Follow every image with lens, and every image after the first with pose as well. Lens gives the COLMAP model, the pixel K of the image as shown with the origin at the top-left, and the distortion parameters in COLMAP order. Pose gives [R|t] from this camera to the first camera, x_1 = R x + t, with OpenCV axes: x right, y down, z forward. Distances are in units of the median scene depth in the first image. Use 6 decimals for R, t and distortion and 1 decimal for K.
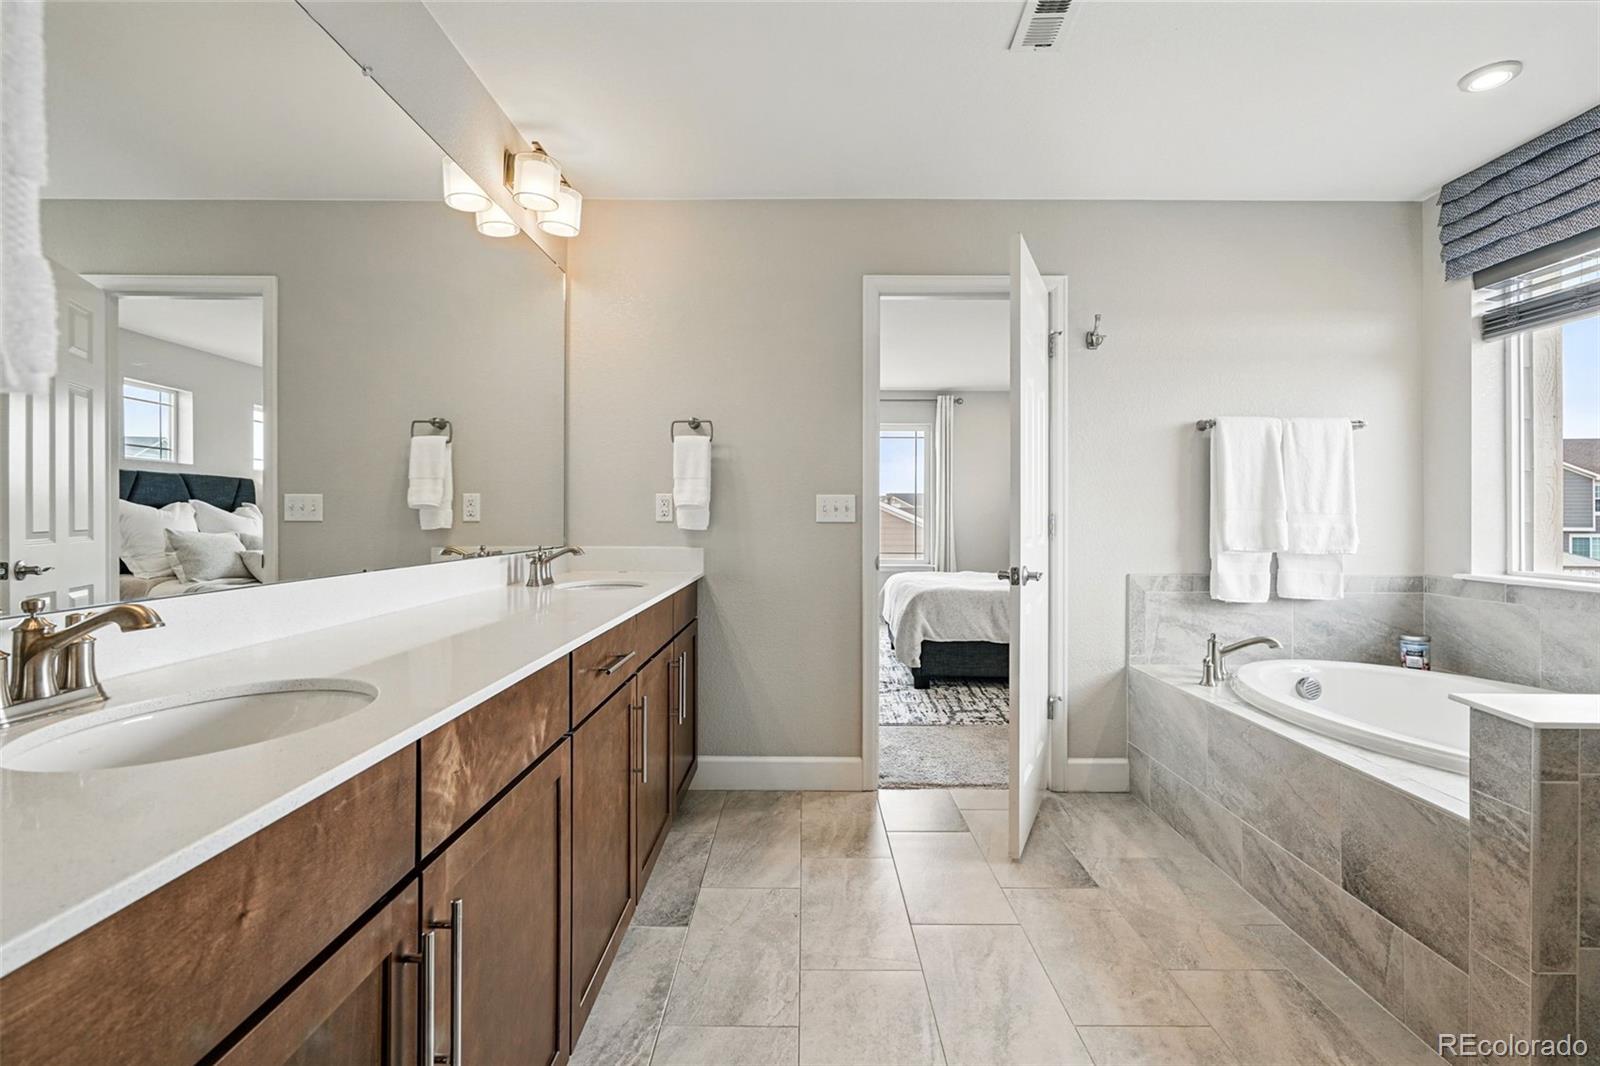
lens RADIAL K [[736.9, 0, 802.4], [0, 736.9, 522.6], [0, 0, 1]] dist [-0.008161, 0.001024]
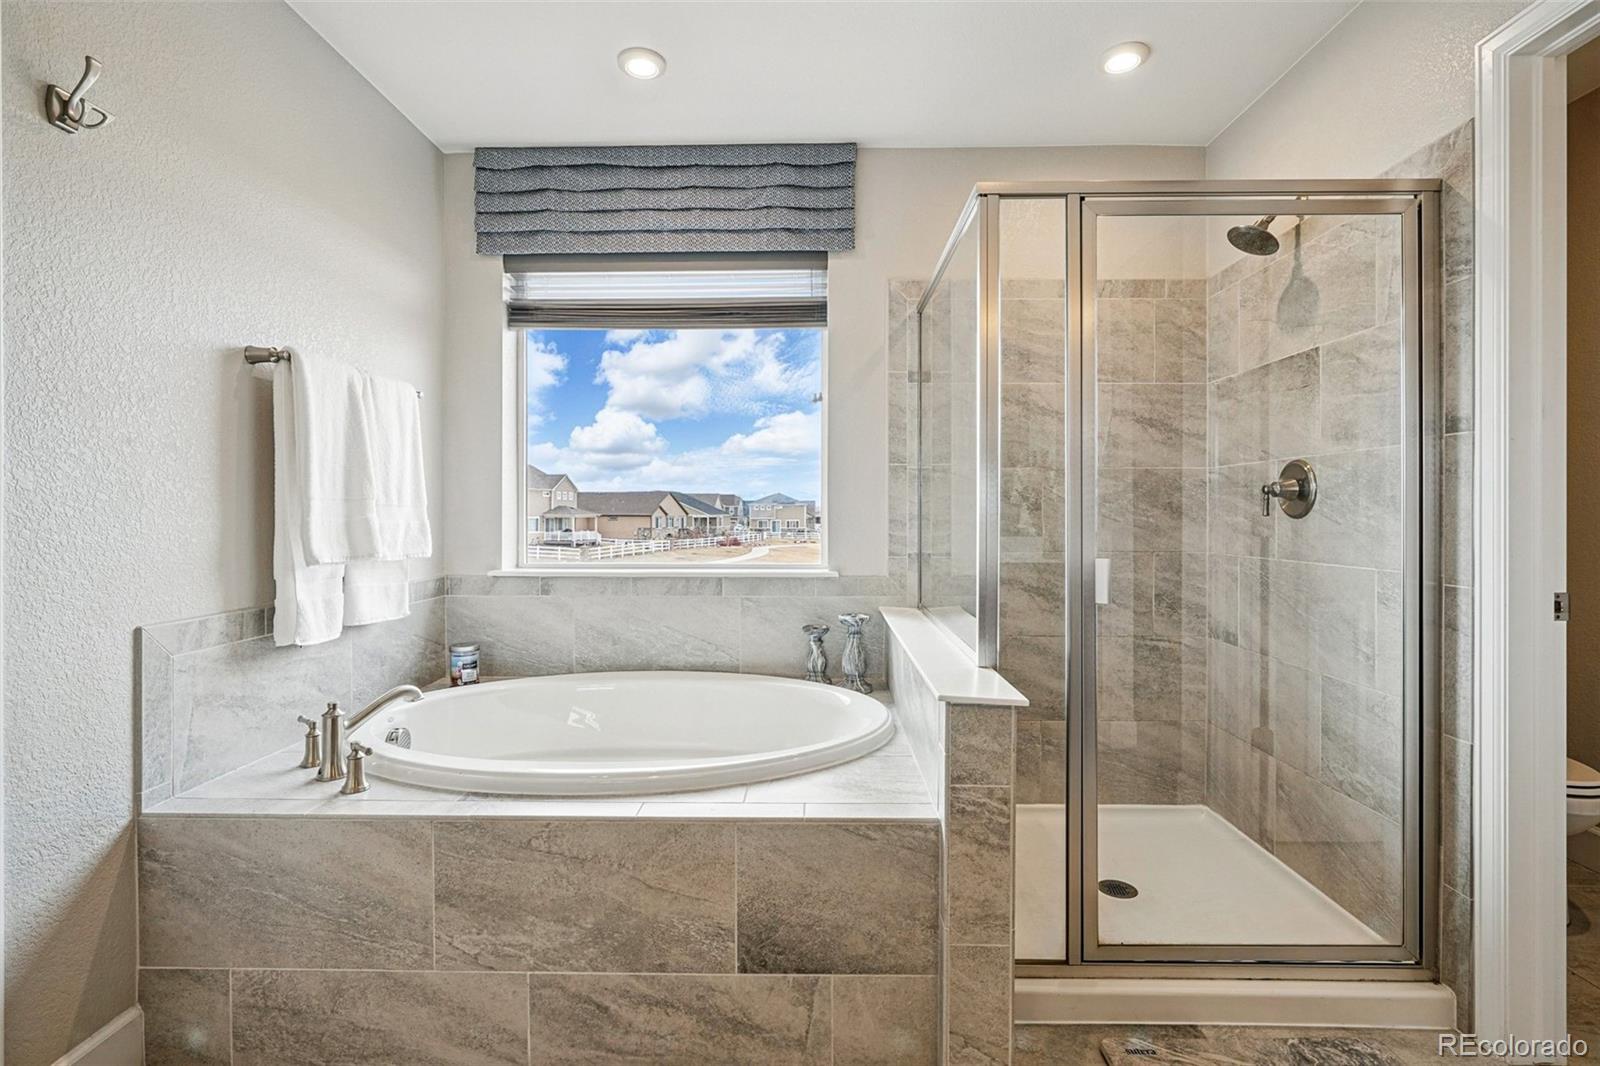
lens RADIAL K [[736.9, 0, 803.6], [0, 736.9, 516.6], [0, 0, 1]] dist [-0.008161, 0.001024]
pose [[0.012613, -0.009283, 0.999877, -0.041834], [0.007823, 0.999927, 0.009184, -0.005264], [-0.999890, 0.007706, 0.012685, 0.621269]]
